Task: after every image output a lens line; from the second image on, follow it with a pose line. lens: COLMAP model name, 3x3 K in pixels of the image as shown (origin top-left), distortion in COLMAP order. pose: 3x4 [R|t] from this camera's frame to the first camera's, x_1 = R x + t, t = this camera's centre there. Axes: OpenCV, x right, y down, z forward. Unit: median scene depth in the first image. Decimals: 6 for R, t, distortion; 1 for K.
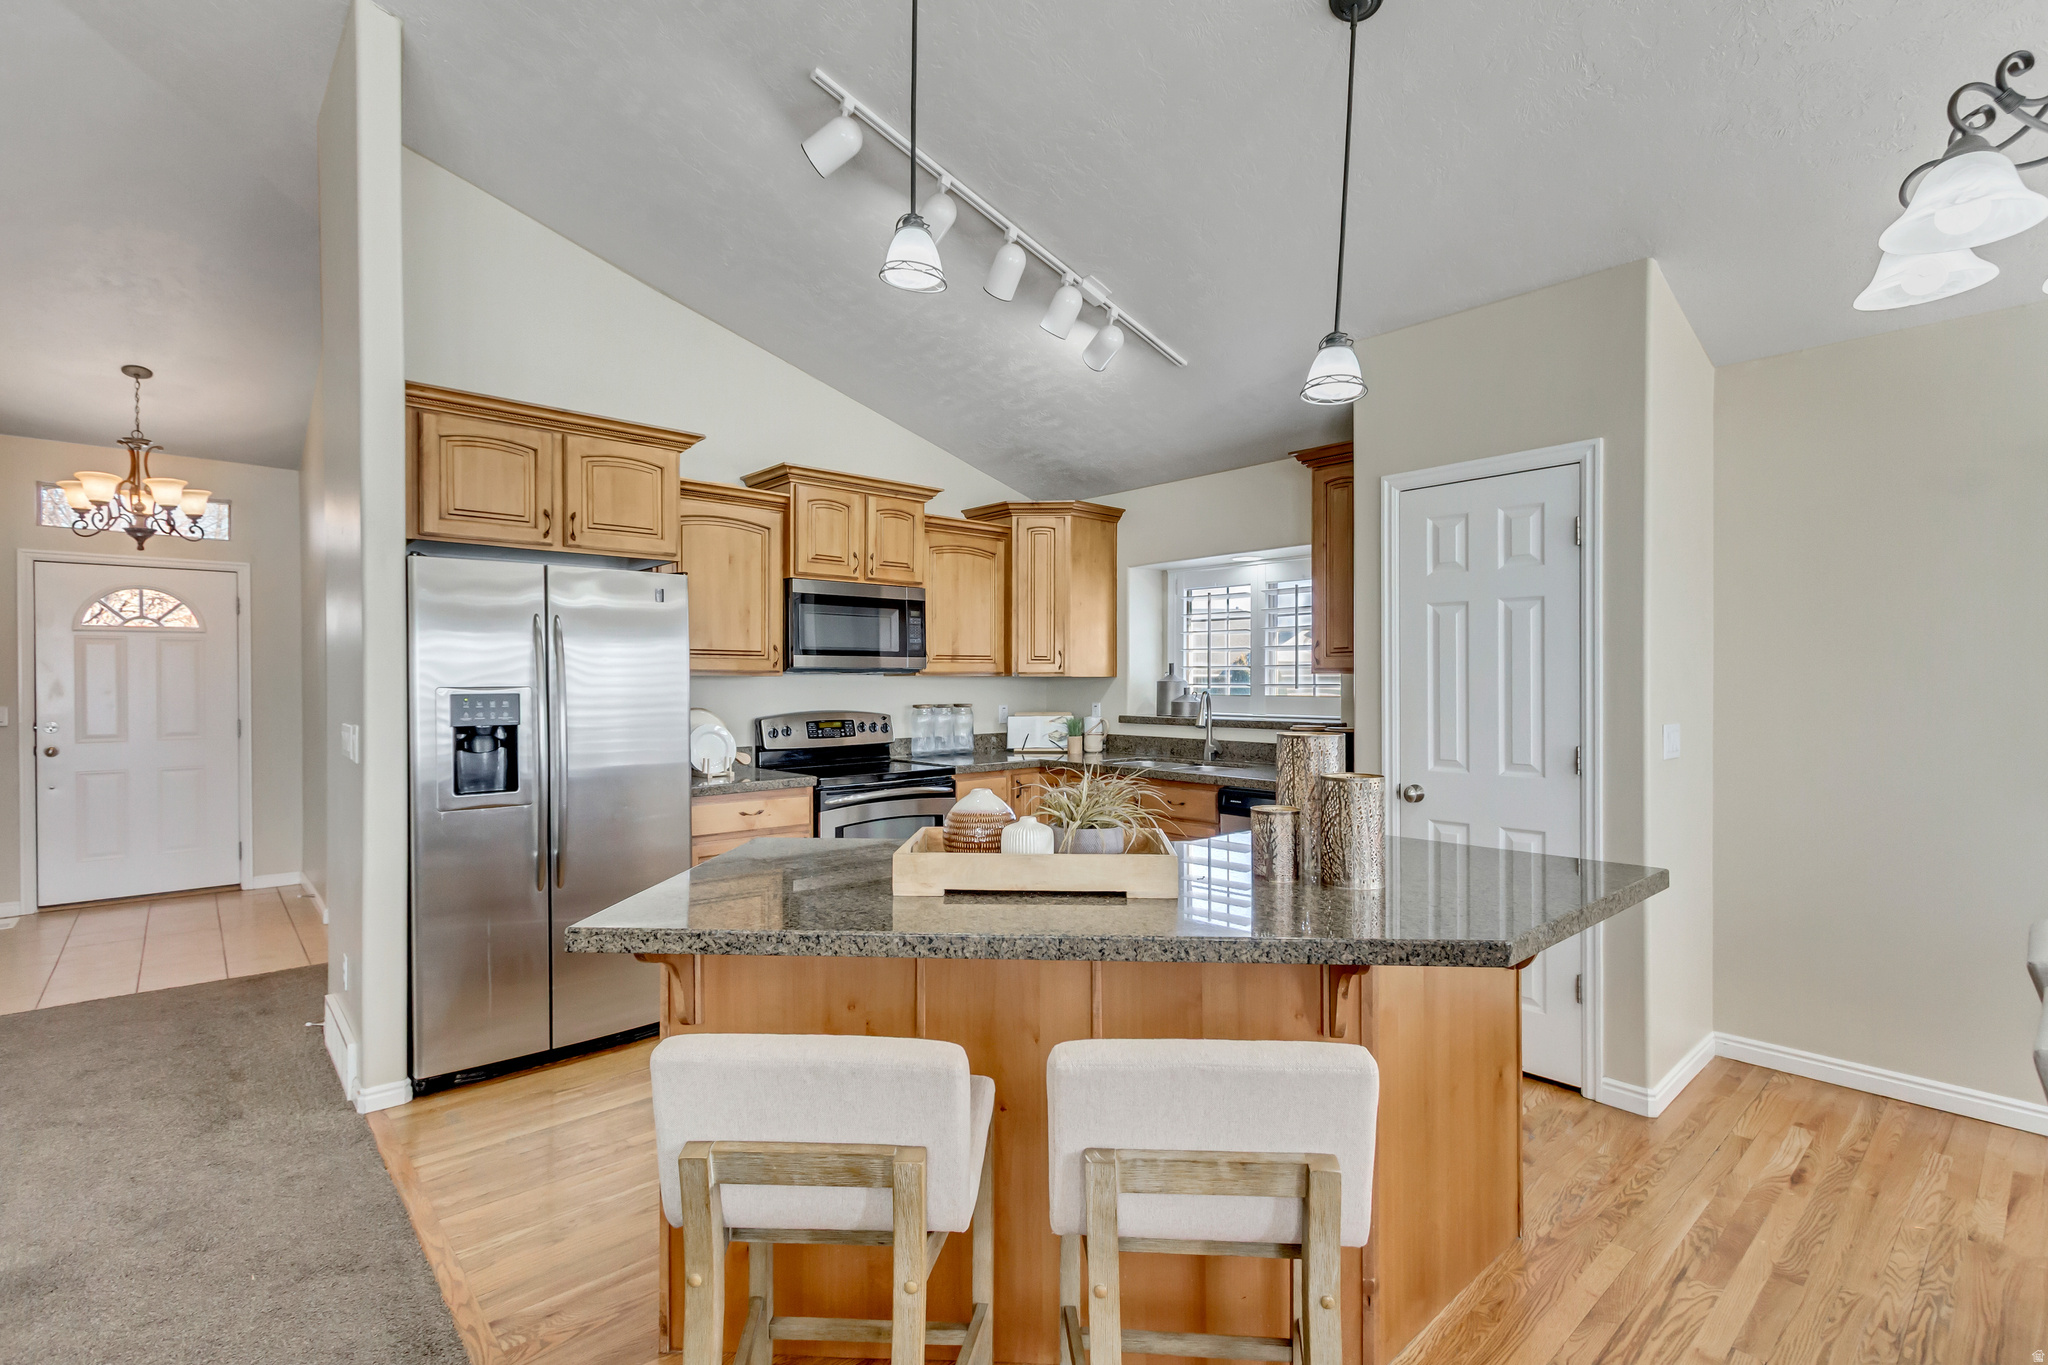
lens RADIAL K [[952.5, 0, 1024.0], [0, 952.5, 681.6], [0, 0, 1]] dist [0.005942, -0.002156]
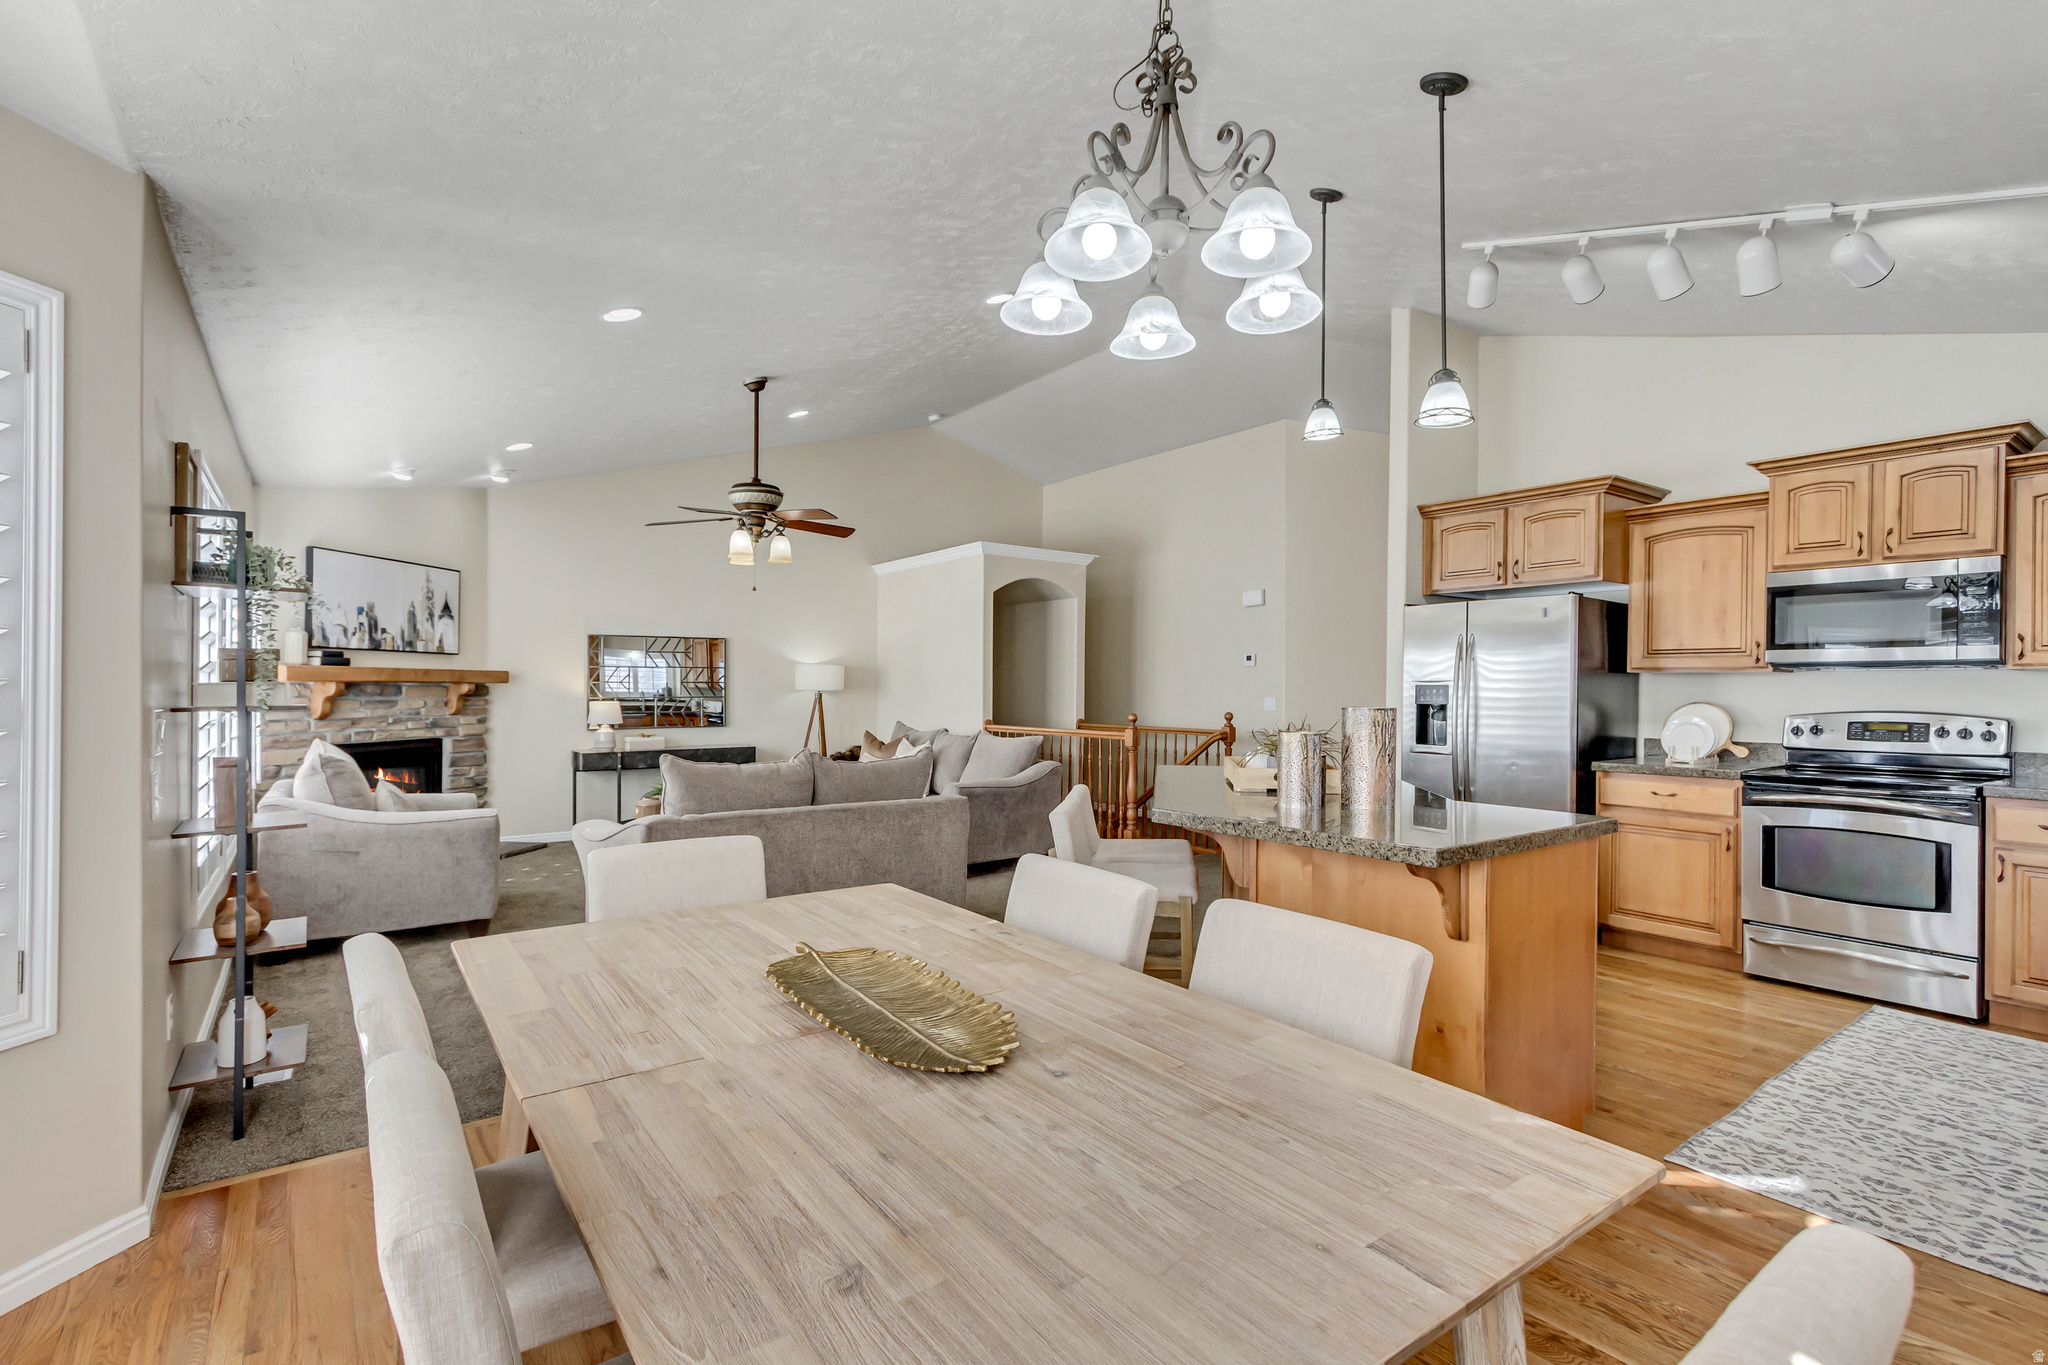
lens RADIAL K [[952.5, 0, 1033.3], [0, 952.5, 682.8], [0, 0, 1]] dist [0.005942, -0.002156]
pose [[-0.081206, -0.003547, -0.996691, 0.902608], [-0.005628, 0.999979, -0.003100, 0.013939], [0.996681, 0.005358, -0.081224, 0.352340]]
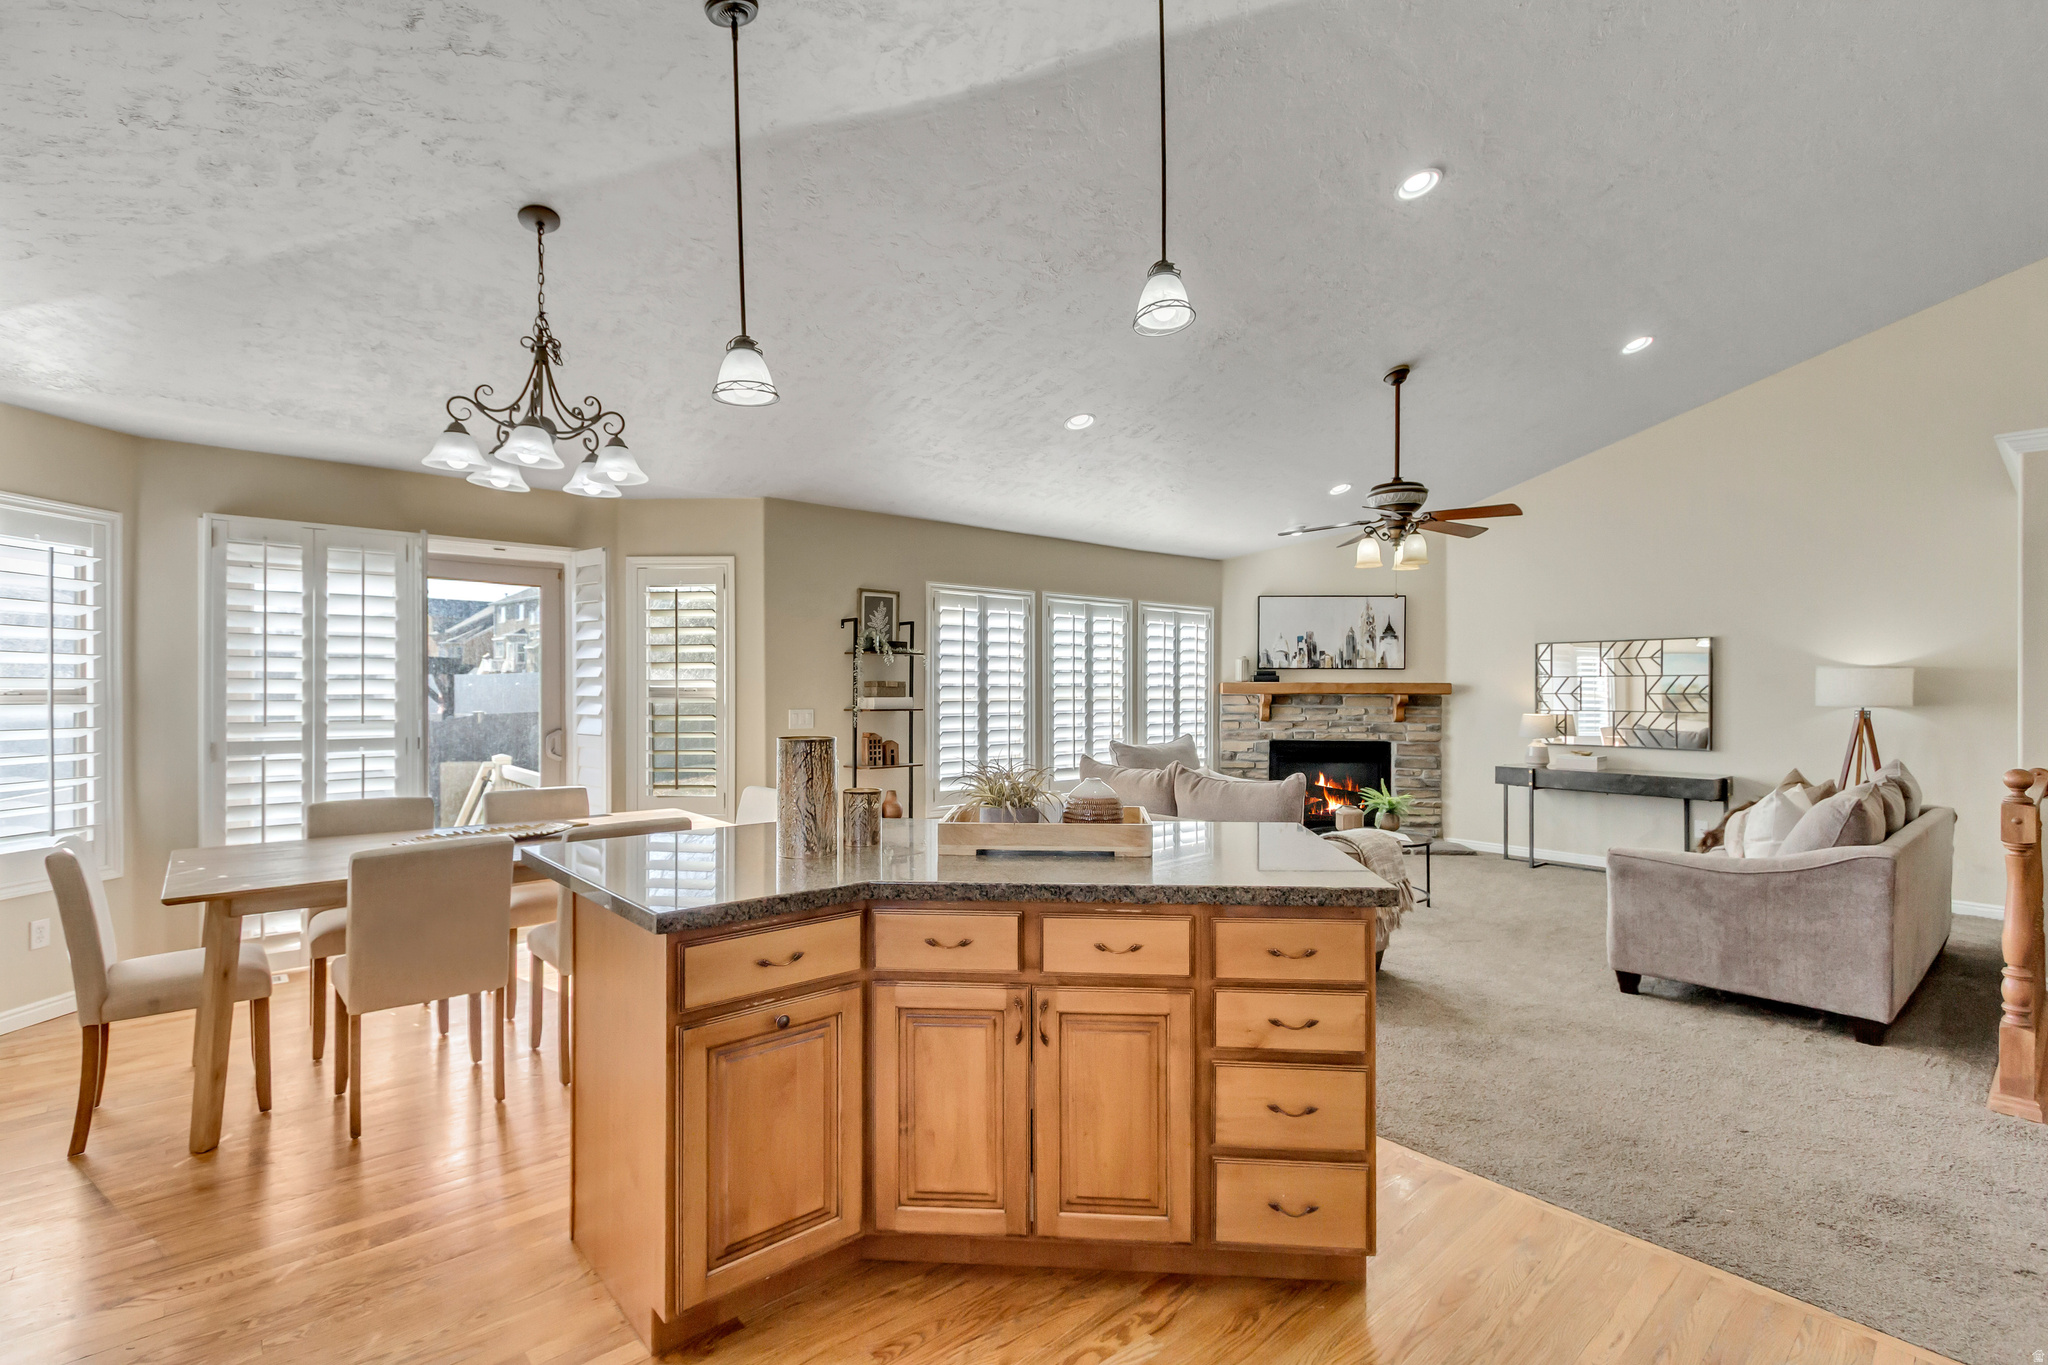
lens RADIAL K [[952.5, 0, 1011.9], [0, 952.5, 691.7], [0, 0, 1]] dist [0.005942, -0.002156]
pose [[-0.999981, -0.001339, 0.005992, 0.040707], [-0.001303, 0.999981, 0.006054, -0.001687], [-0.006000, 0.006046, -0.999964, 1.167353]]
